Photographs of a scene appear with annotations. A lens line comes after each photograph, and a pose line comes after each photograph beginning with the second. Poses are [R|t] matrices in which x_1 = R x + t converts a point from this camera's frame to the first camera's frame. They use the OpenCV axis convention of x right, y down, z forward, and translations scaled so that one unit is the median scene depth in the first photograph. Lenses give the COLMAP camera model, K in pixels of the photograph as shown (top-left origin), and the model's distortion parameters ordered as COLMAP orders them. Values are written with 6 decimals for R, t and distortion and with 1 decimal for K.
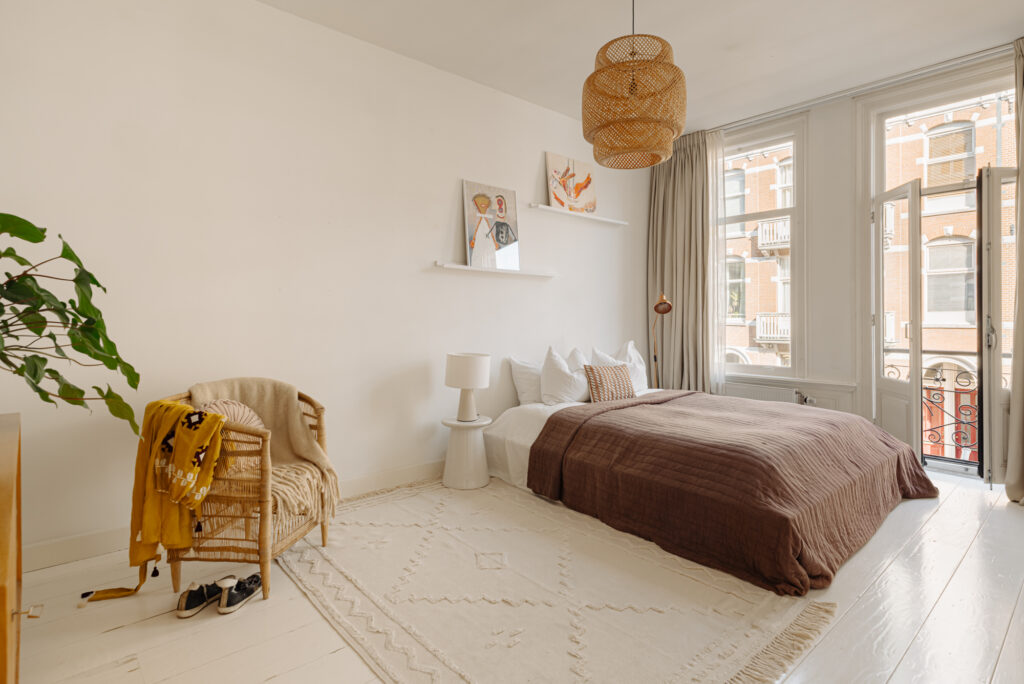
lens RADIAL K [[490.2, 0, 512.6], [0, 490.2, 334.6], [0, 0, 1]] dist [0.005395, 0.000842]
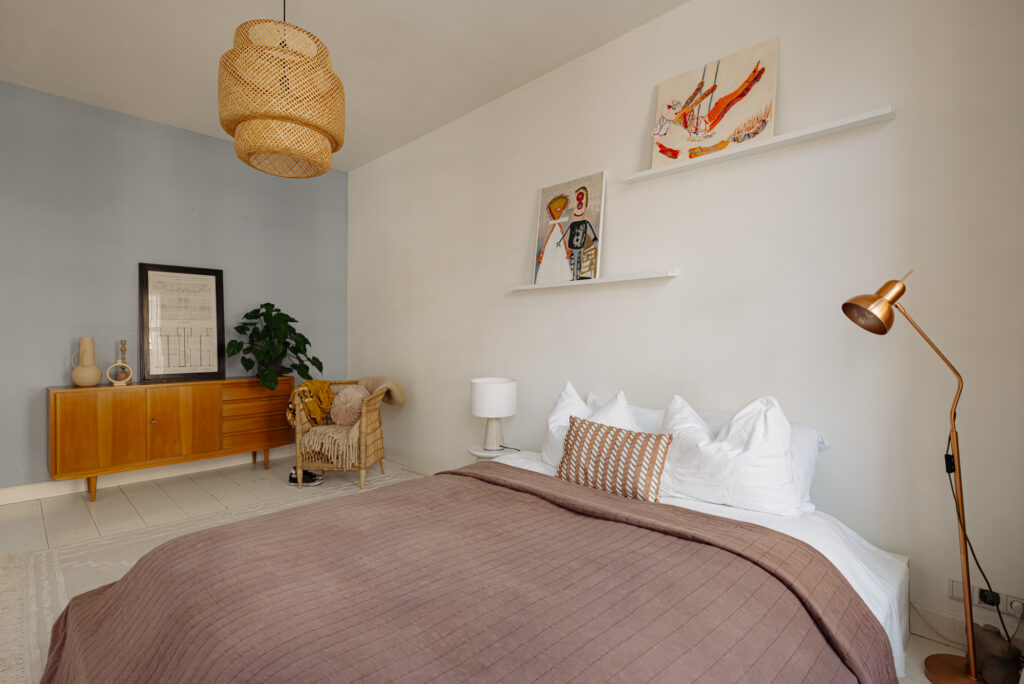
lens RADIAL K [[490.2, 0, 512.3], [0, 490.2, 338.0], [0, 0, 1]] dist [0.005395, 0.000842]
pose [[0.084400, 0.011096, -0.996370, 0.755935], [-0.027727, 0.999577, 0.008783, -0.045132], [0.996046, 0.026885, 0.084672, 0.829889]]
